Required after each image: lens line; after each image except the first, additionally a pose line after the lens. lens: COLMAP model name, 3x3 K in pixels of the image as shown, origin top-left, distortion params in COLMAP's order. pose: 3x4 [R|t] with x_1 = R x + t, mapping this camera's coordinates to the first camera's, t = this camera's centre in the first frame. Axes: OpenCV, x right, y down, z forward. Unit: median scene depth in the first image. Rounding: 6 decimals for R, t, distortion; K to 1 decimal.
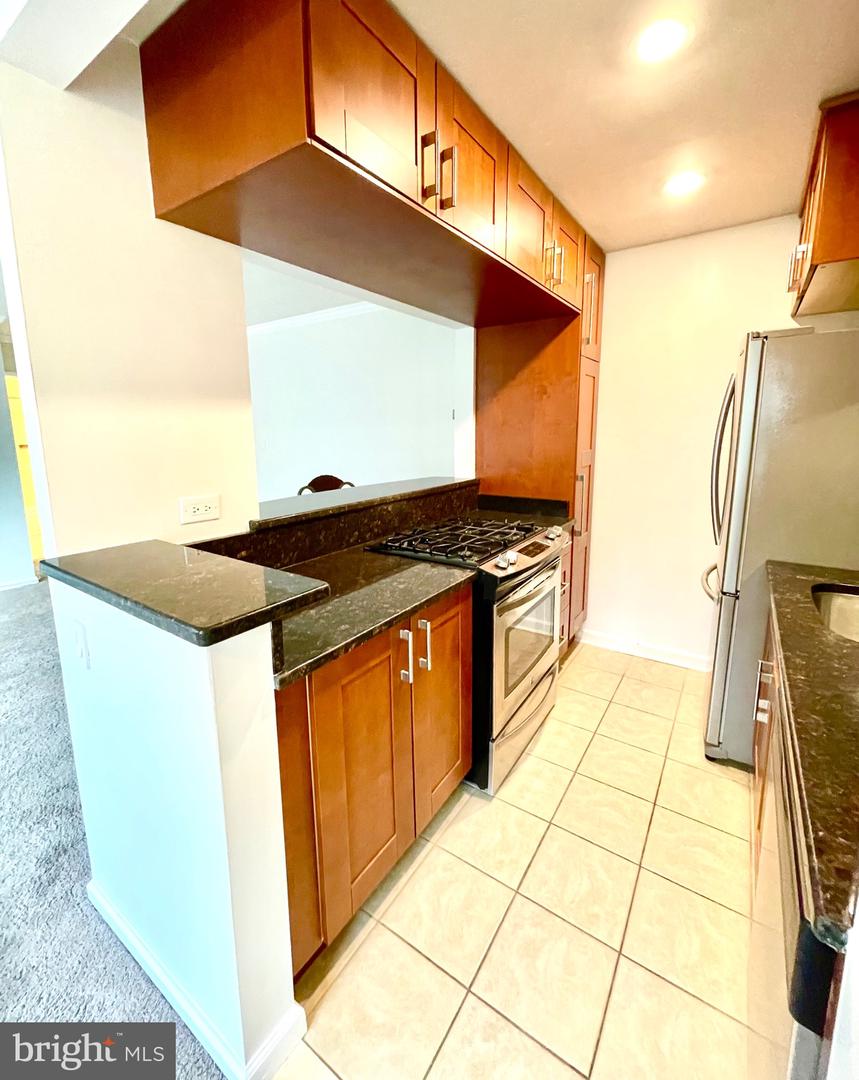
lens RADIAL K [[465.2, 0, 432.9], [0, 465.2, 507.0], [0, 0, 1]] dist [-0.002741, -0.000836]
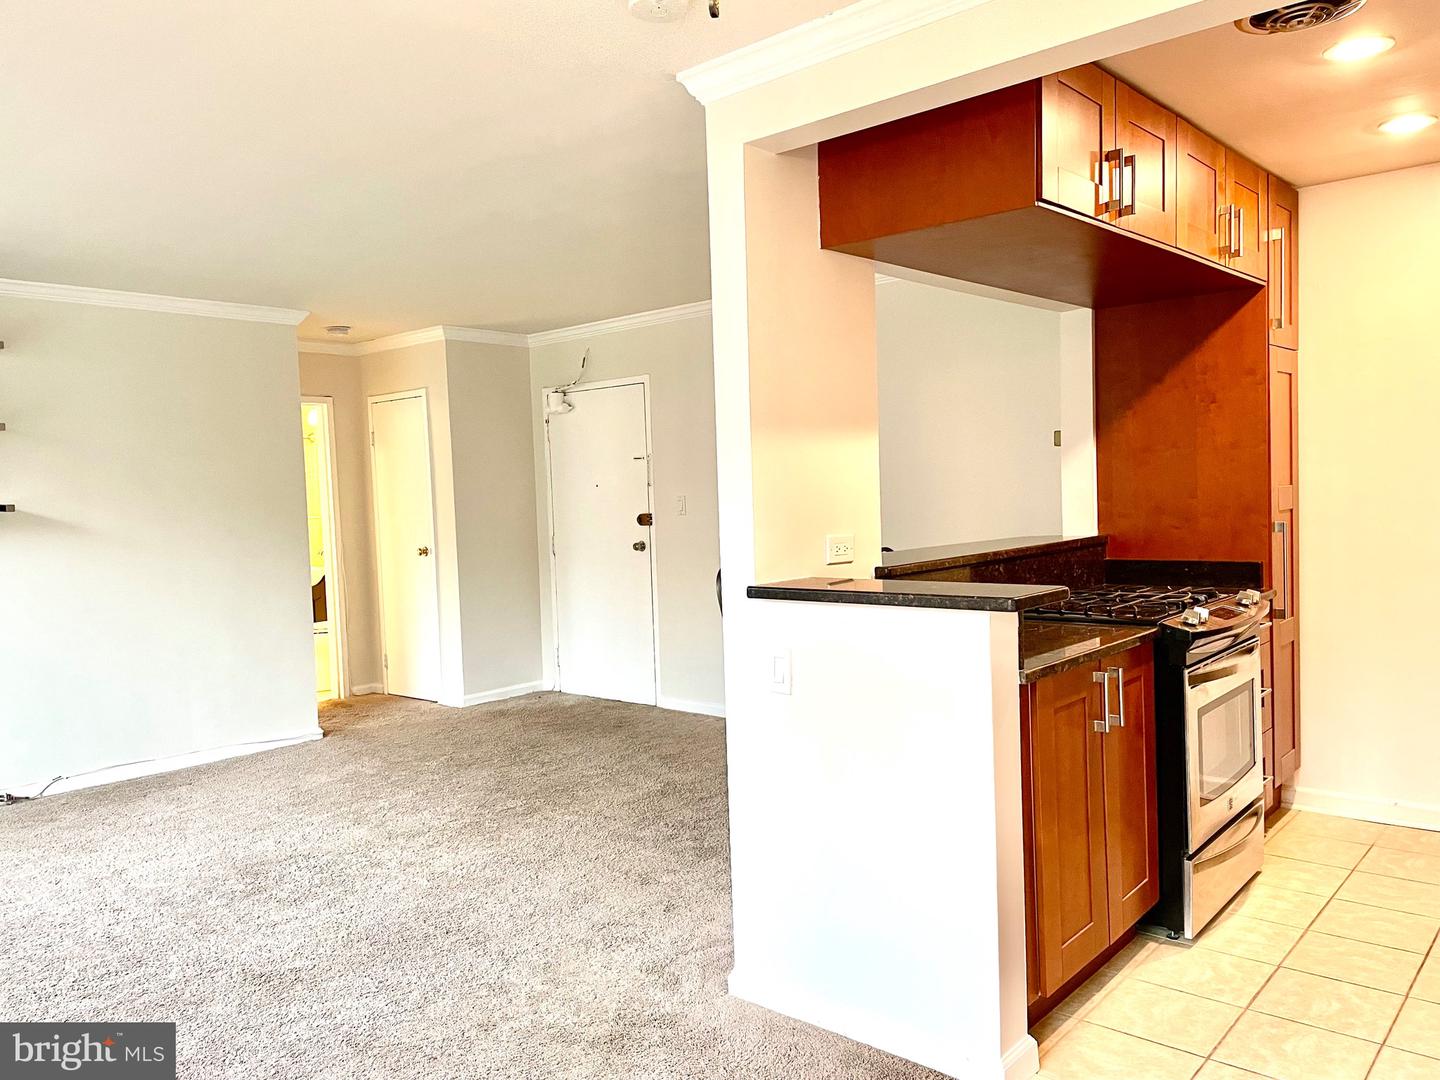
lens RADIAL K [[1079.9, 0, 720.9], [0, 1079.9, 543.5], [0, 0, 1]] dist [0.075263, -0.088989]
pose [[0.991209, -0.020825, -0.130653, -0.284640], [0.006384, 0.993912, -0.109989, 0.138062], [0.132148, 0.108188, 0.985308, -0.676957]]
